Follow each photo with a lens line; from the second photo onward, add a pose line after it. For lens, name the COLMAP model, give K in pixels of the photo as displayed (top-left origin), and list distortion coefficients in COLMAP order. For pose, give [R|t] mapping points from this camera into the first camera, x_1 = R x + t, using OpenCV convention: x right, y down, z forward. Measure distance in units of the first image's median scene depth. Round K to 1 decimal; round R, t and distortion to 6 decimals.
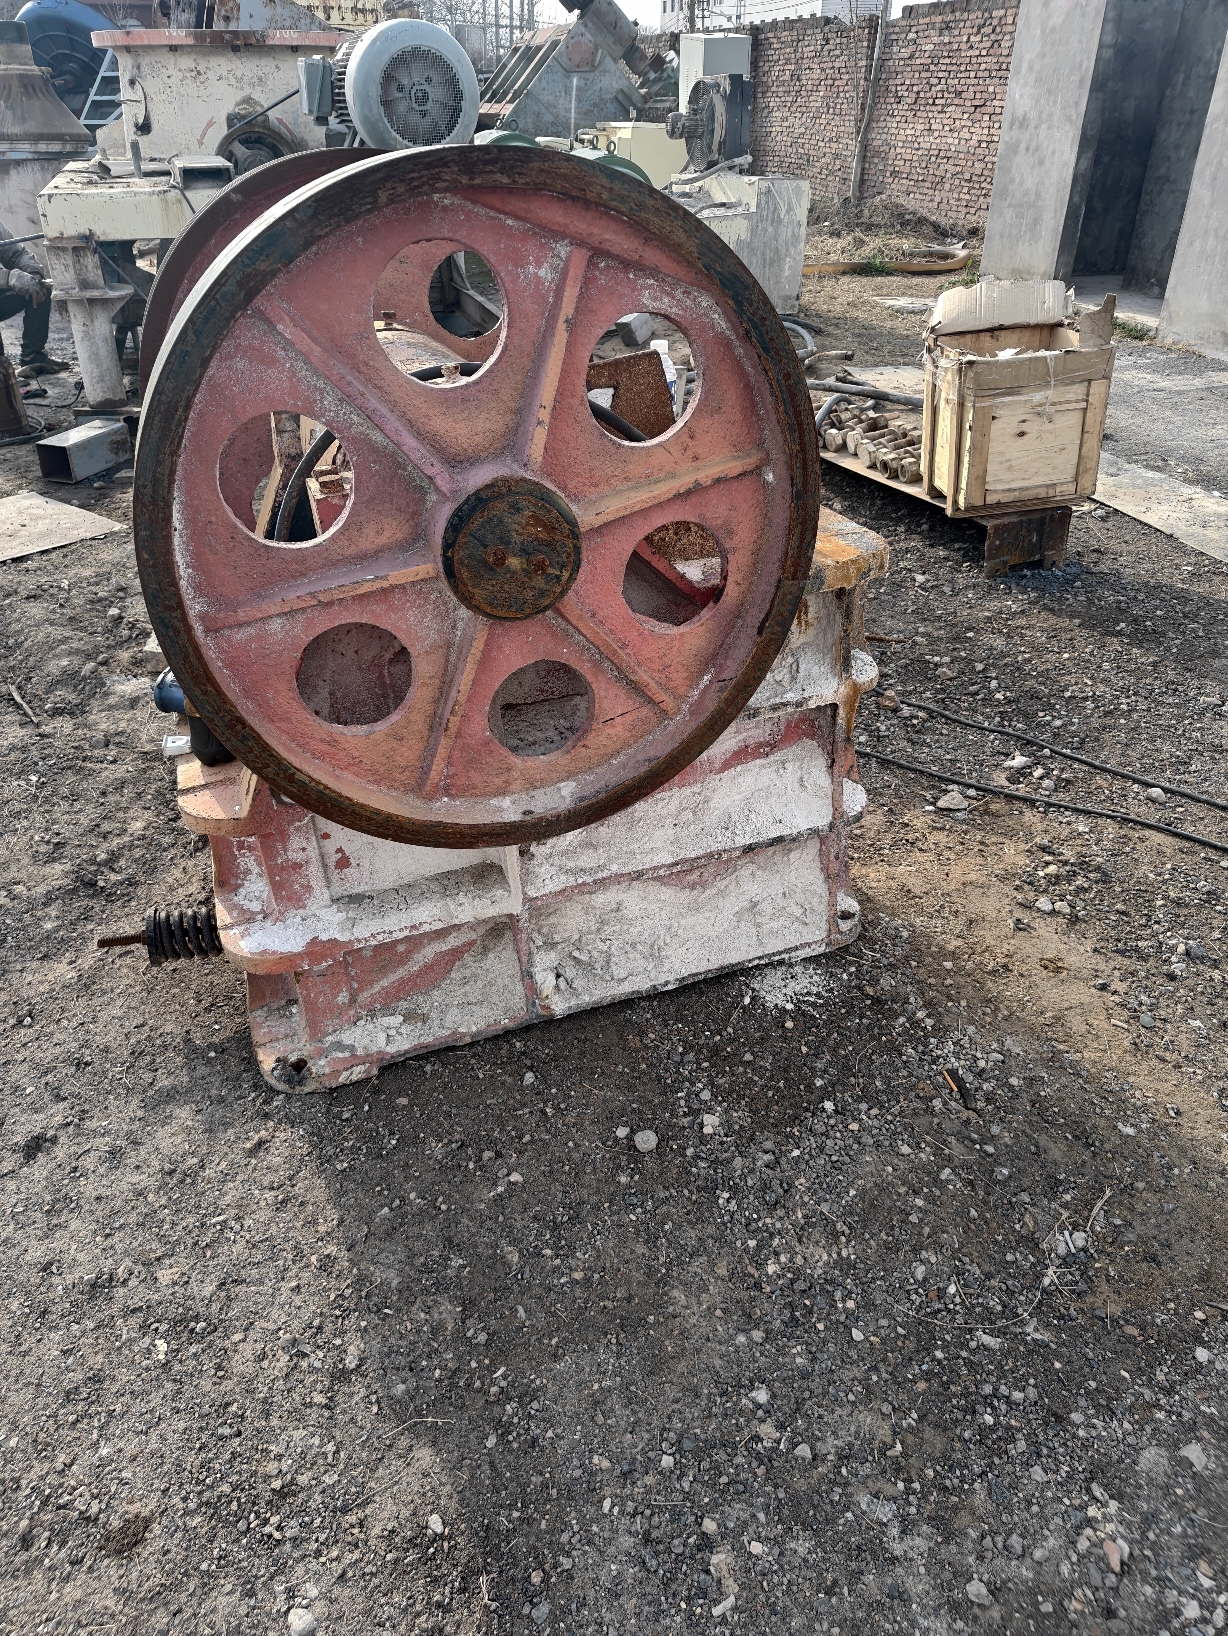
lens RADIAL K [[1148.0, 0, 596.9], [0, 1148.0, 812.5], [0, 0, 1]] dist [0.023819, -0.029846]
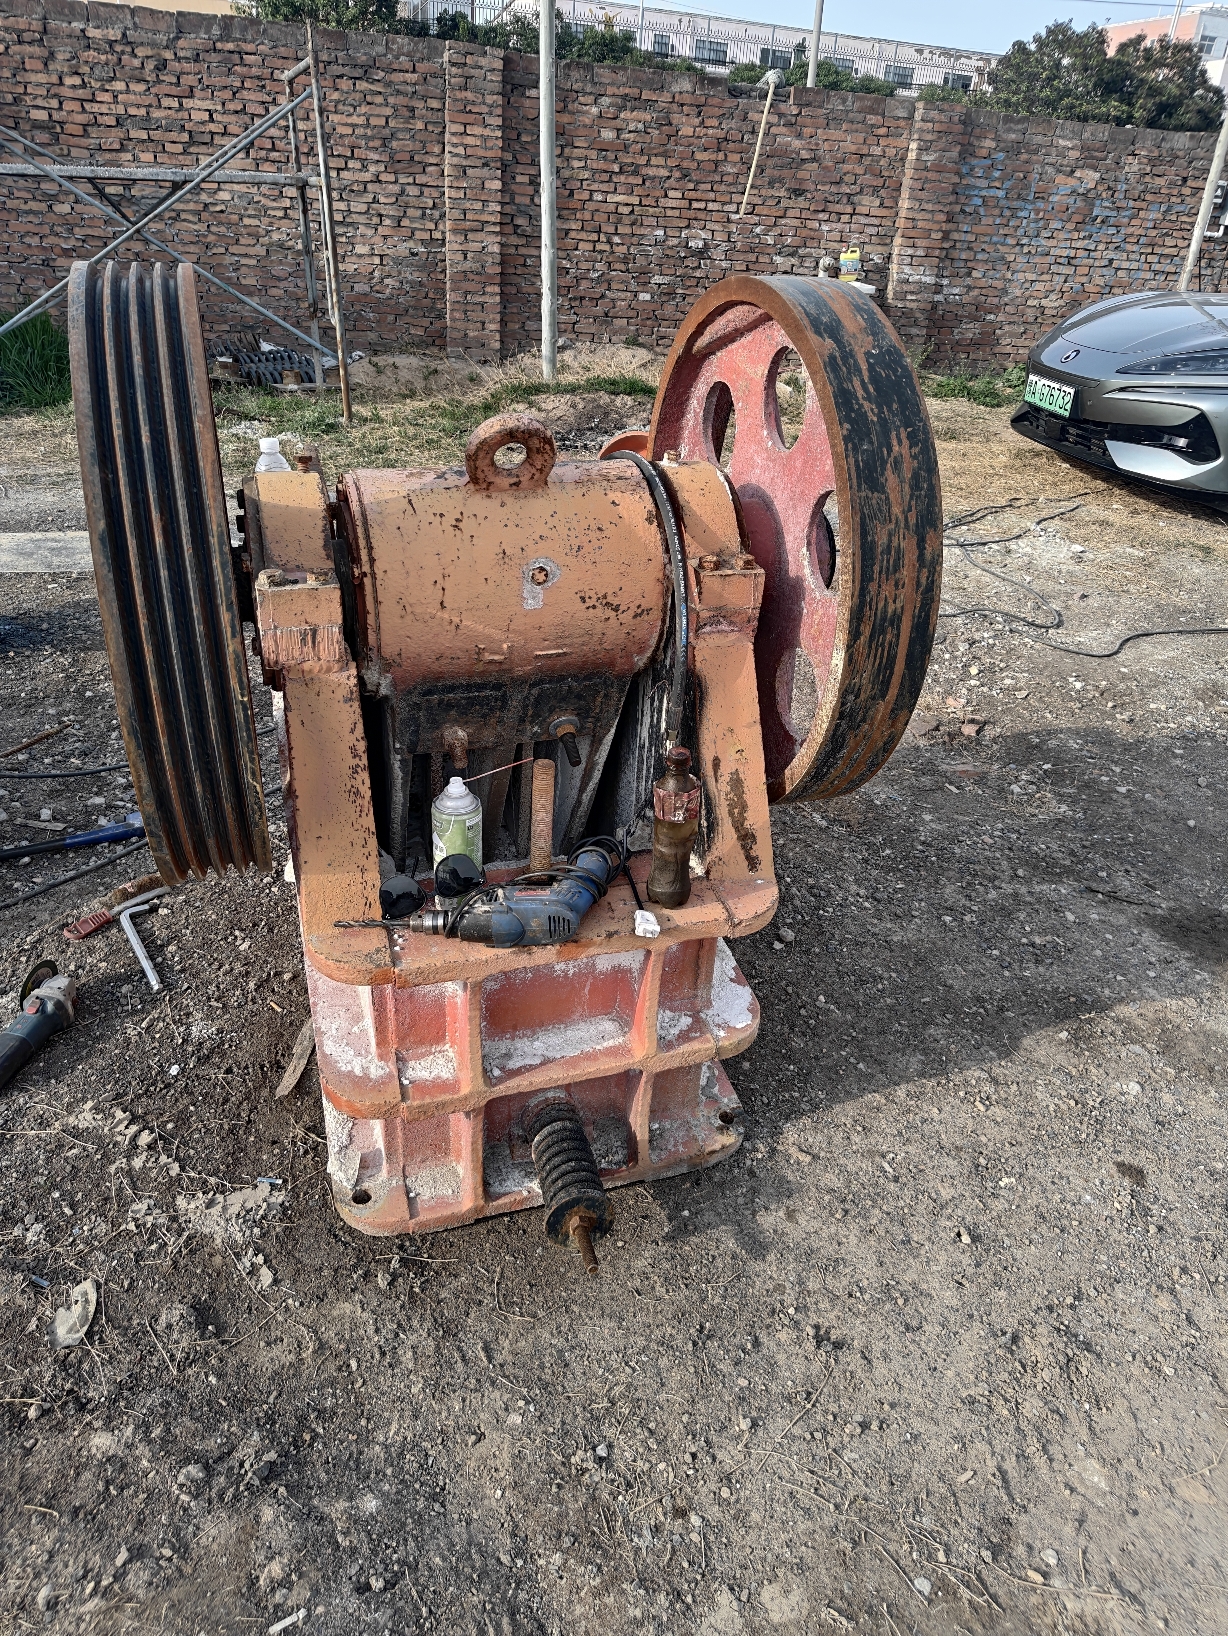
lens RADIAL K [[1217.3, 0, 614.0], [0, 1217.3, 818.0], [0, 0, 1]] dist [0.042041, -0.096098]
pose [[-0.019665, -0.460367, 0.887511, -1.409032], [0.464110, 0.782044, 0.415943, -0.638443], [-0.885559, 0.420083, 0.198282, 0.948420]]
